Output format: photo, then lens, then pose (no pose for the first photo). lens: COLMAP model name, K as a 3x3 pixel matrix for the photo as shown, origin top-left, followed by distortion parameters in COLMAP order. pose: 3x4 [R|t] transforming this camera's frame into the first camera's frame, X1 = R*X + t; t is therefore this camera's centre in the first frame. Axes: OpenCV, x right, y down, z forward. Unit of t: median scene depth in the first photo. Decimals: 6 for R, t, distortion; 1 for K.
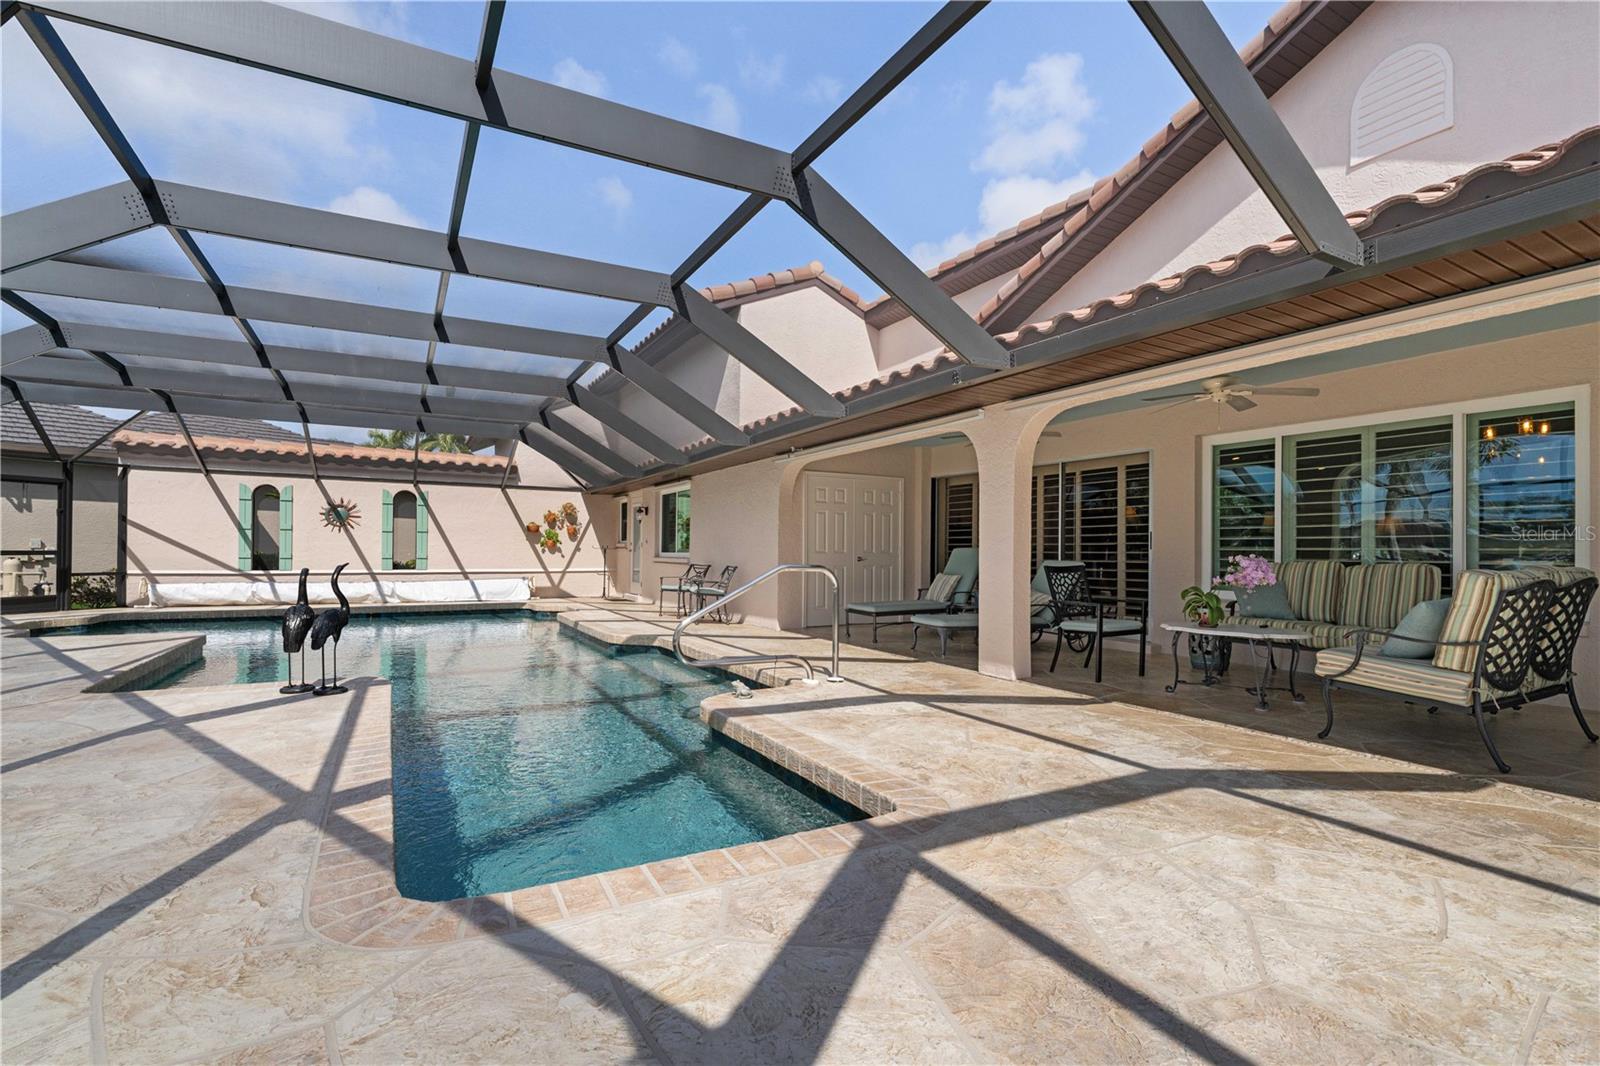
lens RADIAL K [[738.9, 0, 804.2], [0, 738.9, 566.9], [0, 0, 1]] dist [-0.003215, 0.000433]
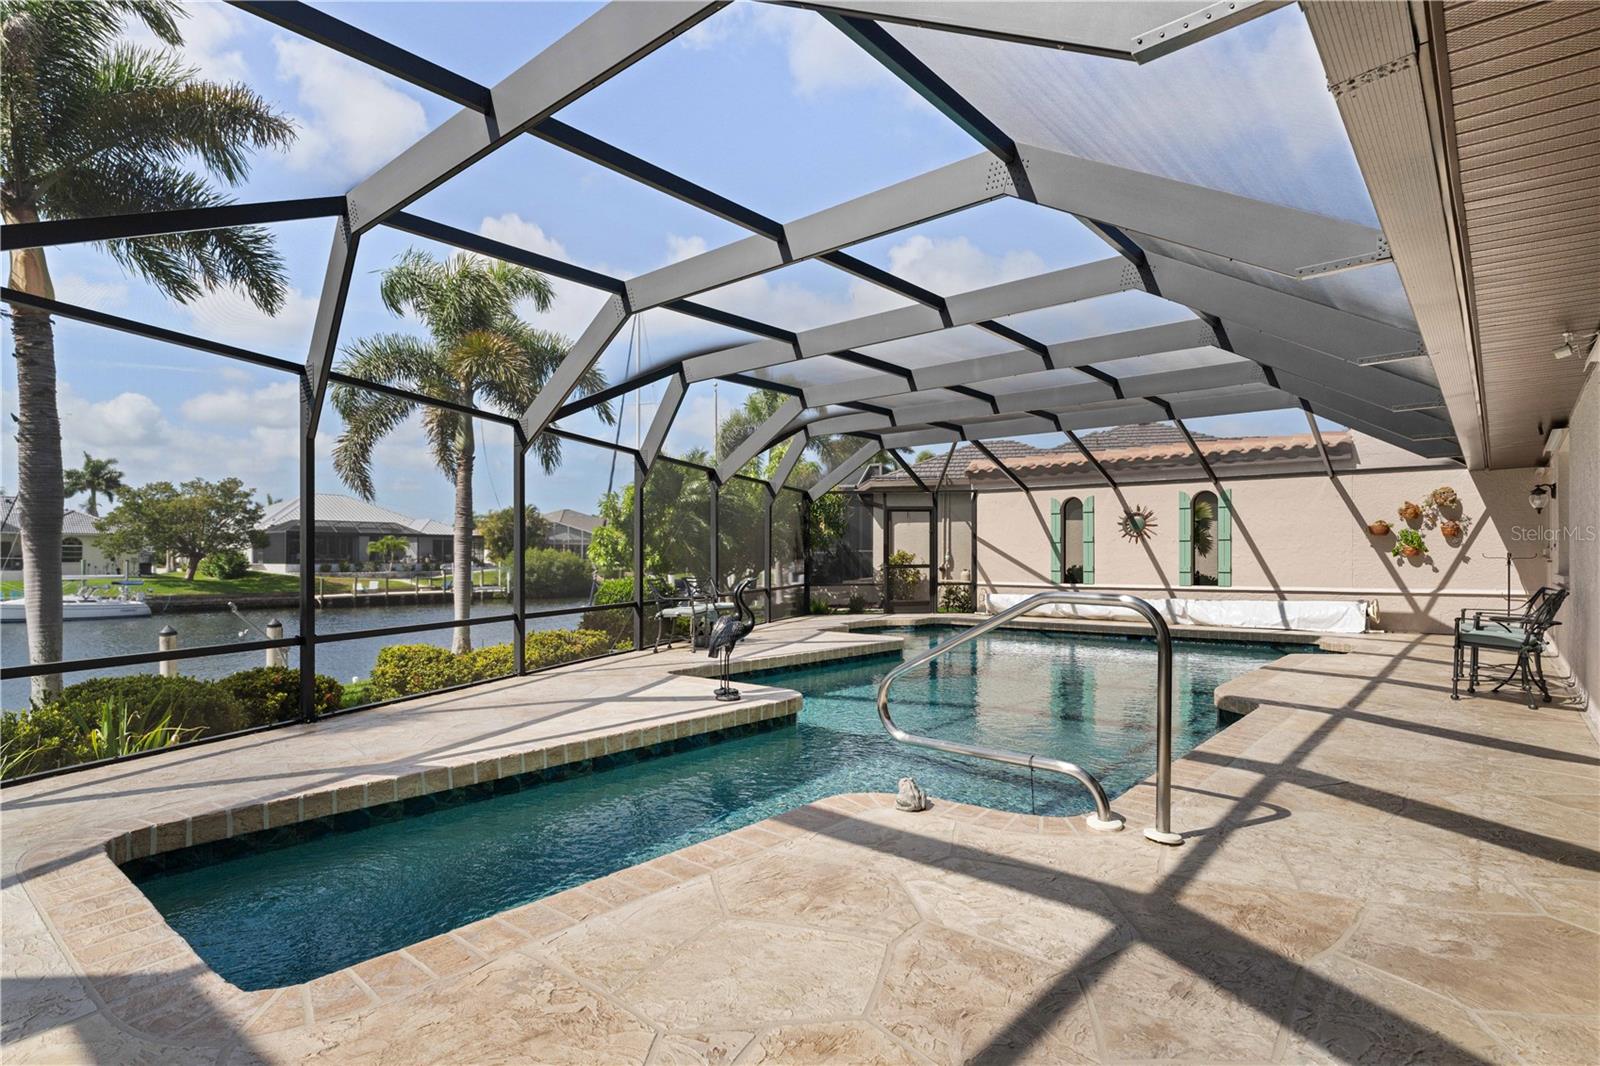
lens RADIAL K [[841.7, 0, 794.1], [0, 841.7, 558.8], [0, 0, 1]] dist [-0.001109, -0.000722]
pose [[0.340585, -0.008459, -0.940176, 0.204657], [-0.015663, 0.999770, -0.014669, -0.005719], [0.940083, 0.019722, 0.340374, 0.257349]]
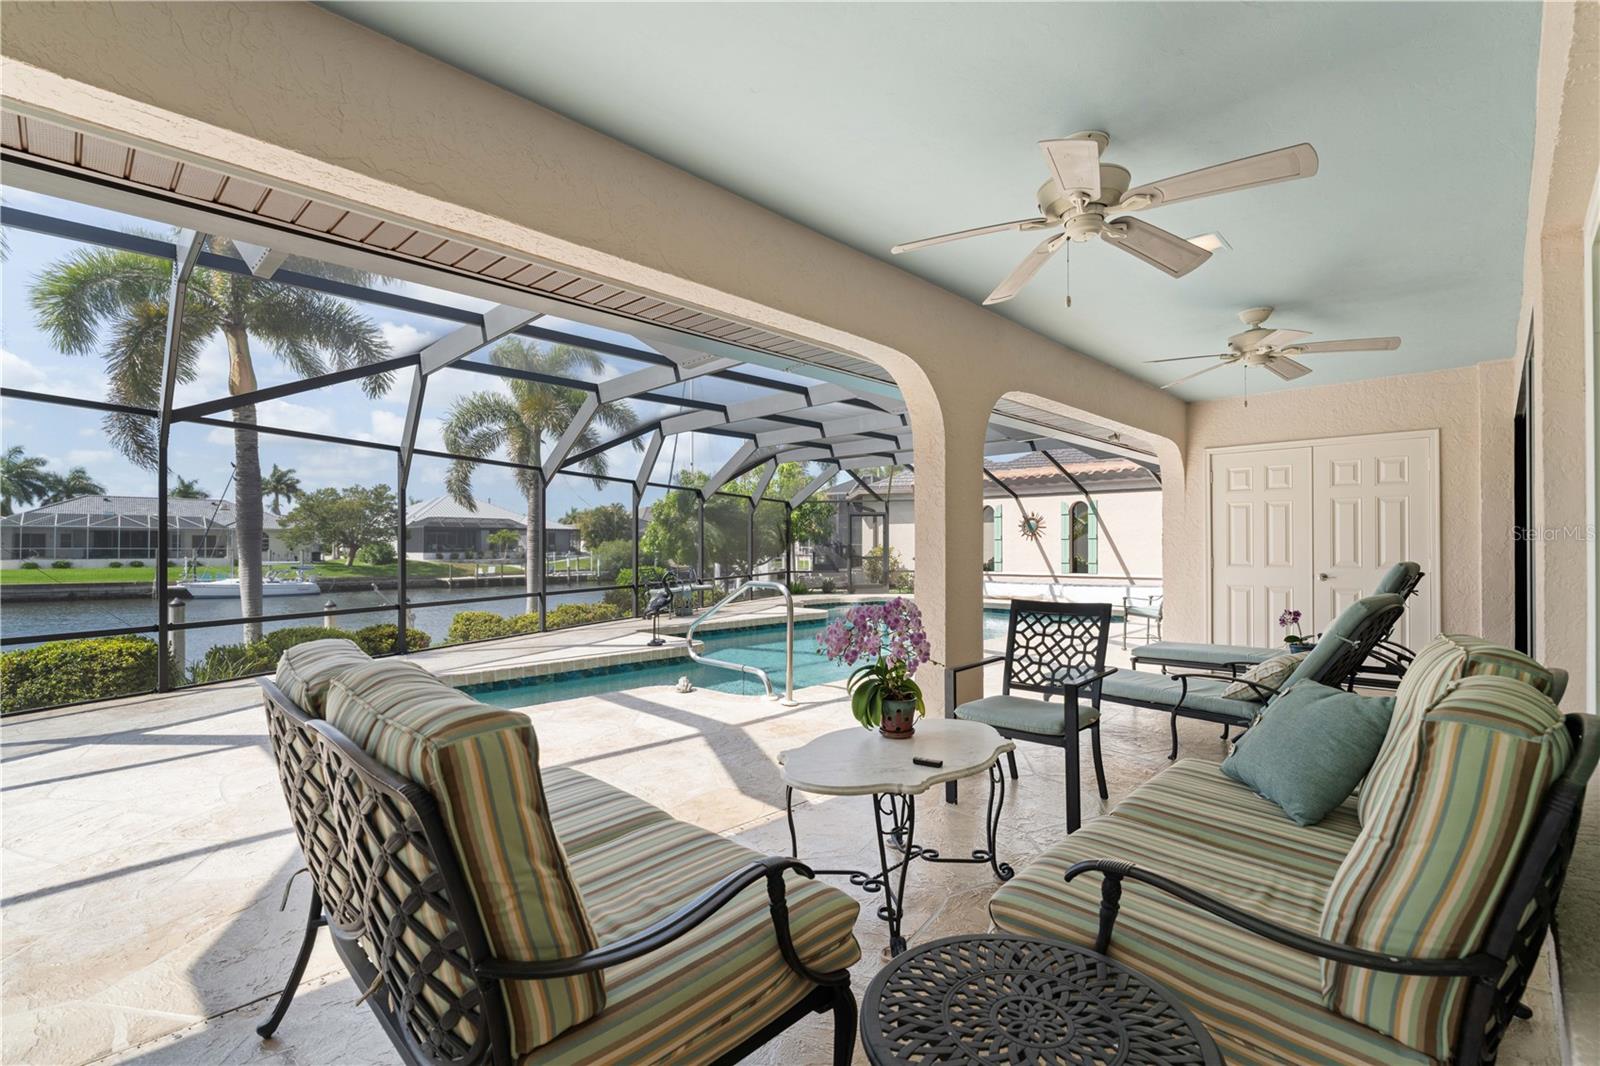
lens RADIAL K [[722.2, 0, 795.5], [0, 722.2, 545.8], [0, 0, 1]] dist [0.002663, 0.001068]
pose [[0.271668, -0.010583, -0.962333, 0.398562], [-0.016465, 0.999742, -0.015643, -0.014524], [0.962250, 0.020095, 0.271424, 0.323036]]
